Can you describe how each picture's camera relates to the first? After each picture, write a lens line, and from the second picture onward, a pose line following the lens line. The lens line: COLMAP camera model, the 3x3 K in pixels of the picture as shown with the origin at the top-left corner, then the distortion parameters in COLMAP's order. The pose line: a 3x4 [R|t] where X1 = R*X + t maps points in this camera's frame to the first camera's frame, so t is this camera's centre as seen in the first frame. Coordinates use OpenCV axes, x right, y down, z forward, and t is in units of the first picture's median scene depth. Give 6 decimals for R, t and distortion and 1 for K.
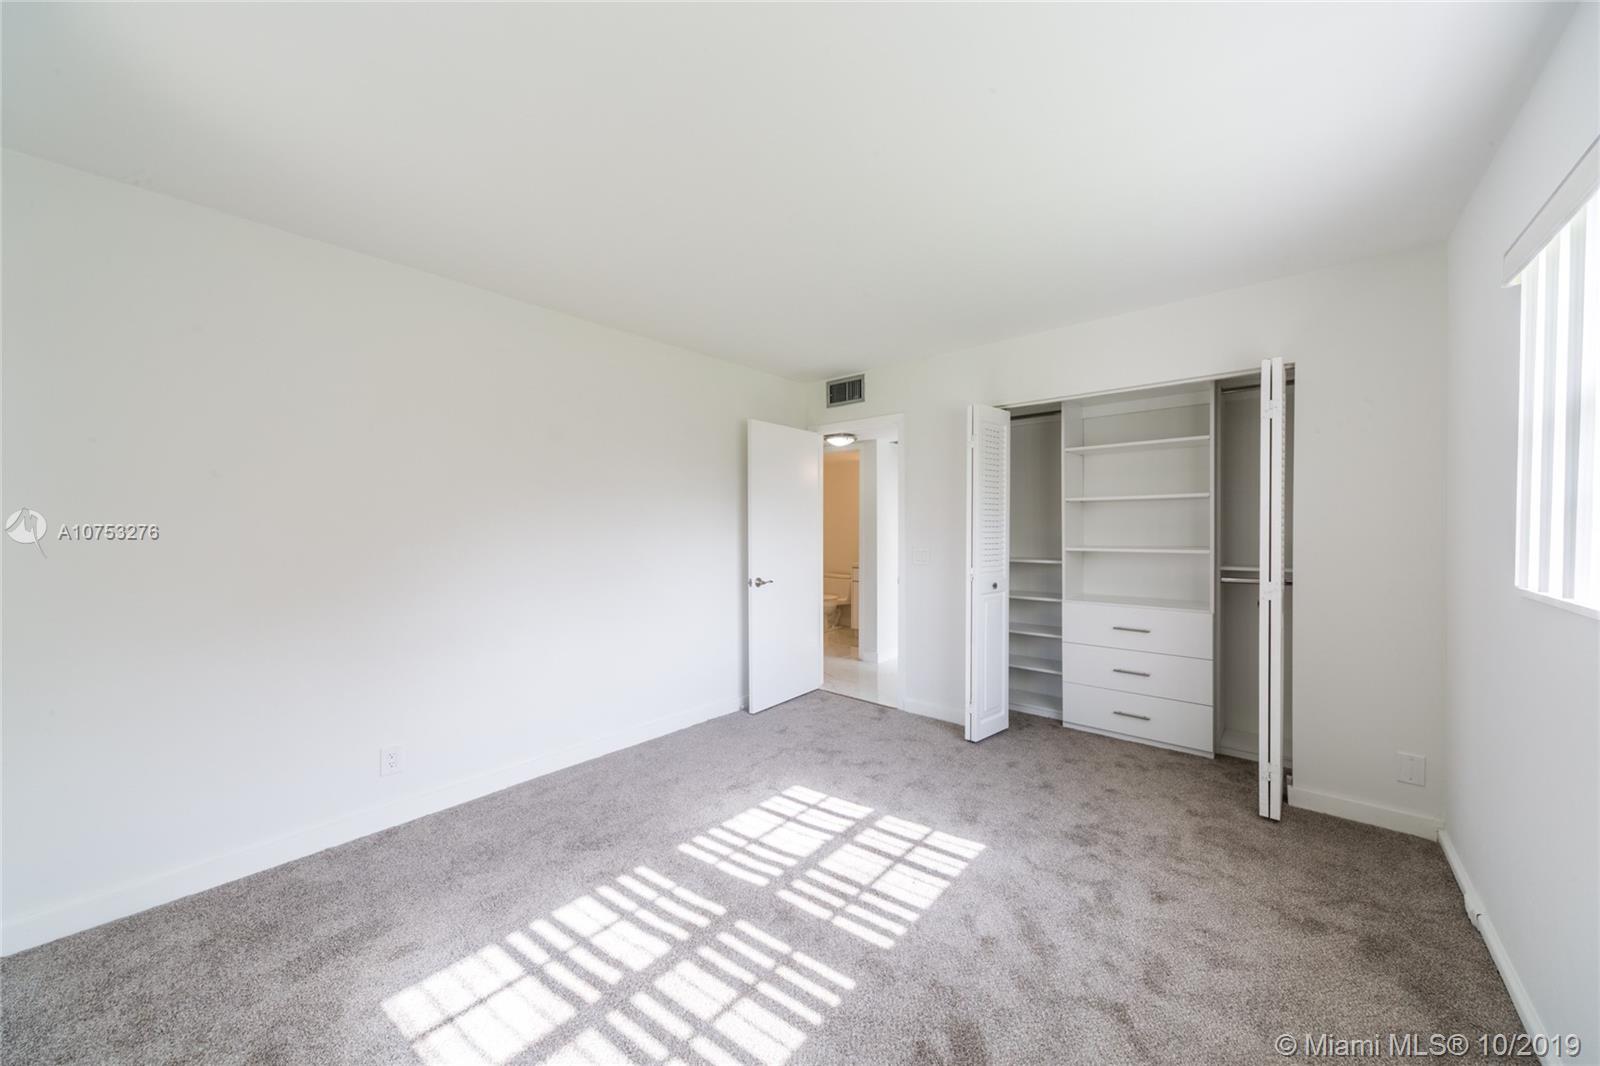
lens RADIAL K [[563.3, 0, 802.8], [0, 563.3, 537.6], [0, 0, 1]] dist [0.001844, -0.000223]
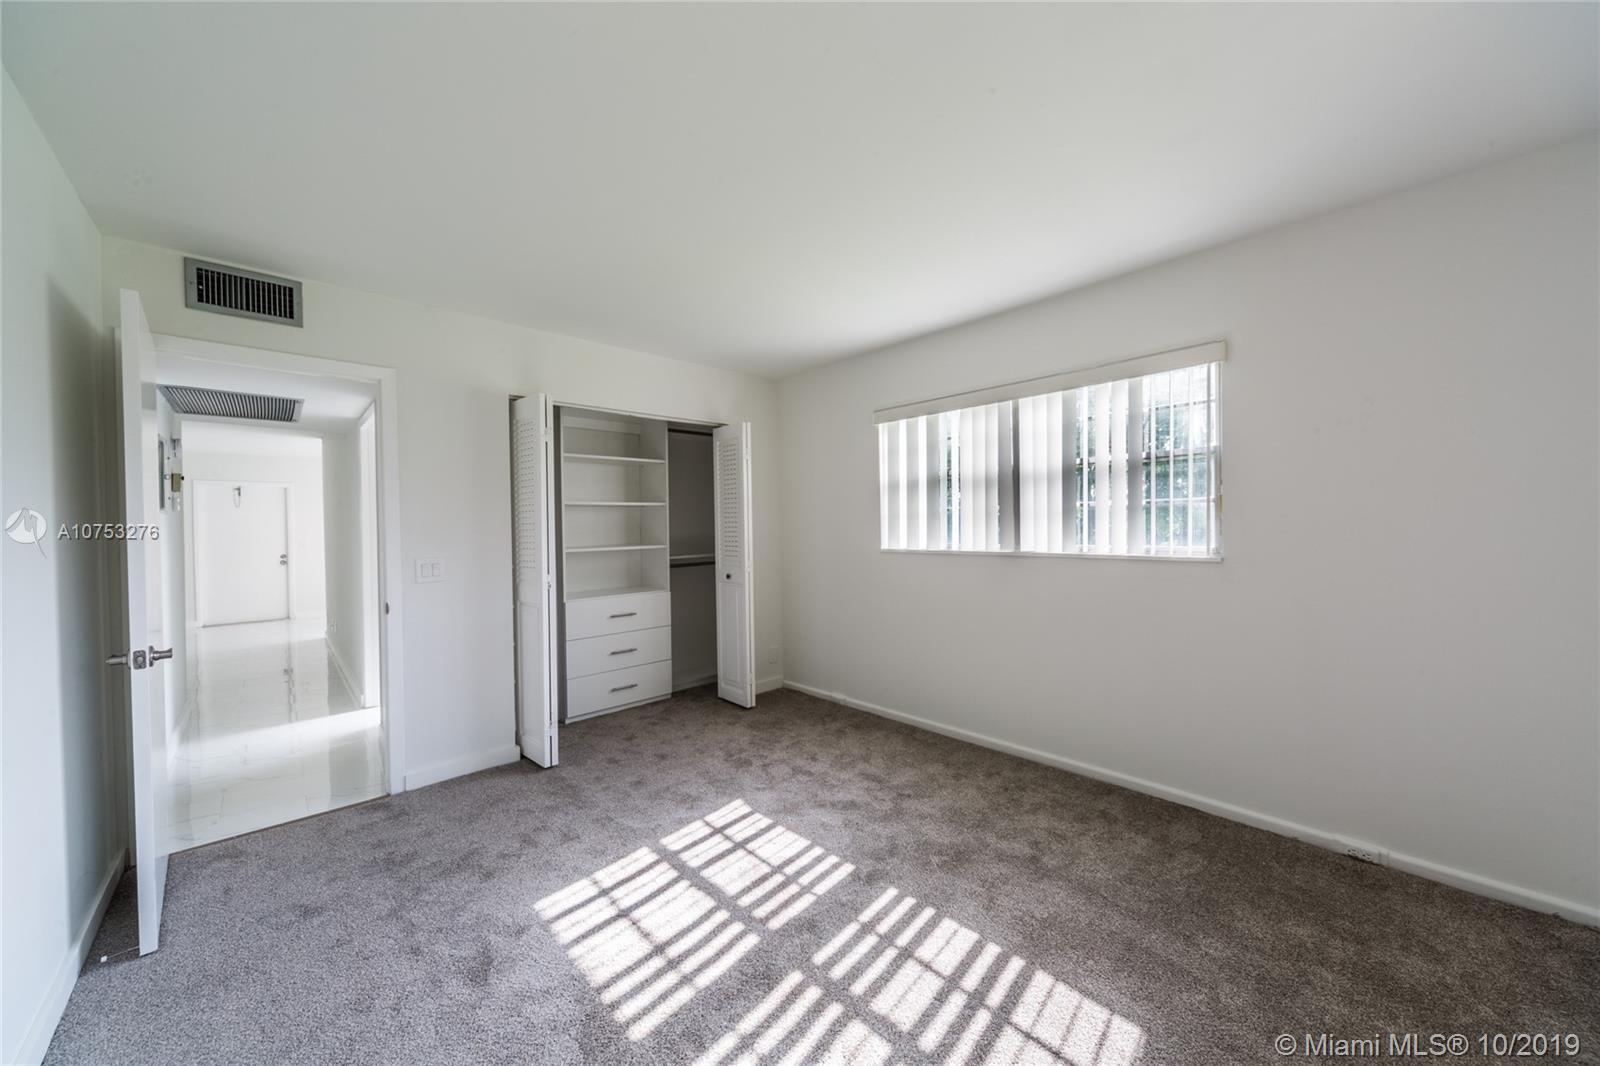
lens RADIAL K [[563.3, 0, 800.5], [0, 563.3, 534.0], [0, 0, 1]] dist [0.001844, -0.000223]
pose [[0.102234, -0.013231, 0.994672, -0.802472], [0.035008, 0.999340, 0.009695, -0.007483], [-0.994144, 0.033830, 0.102630, 0.725865]]
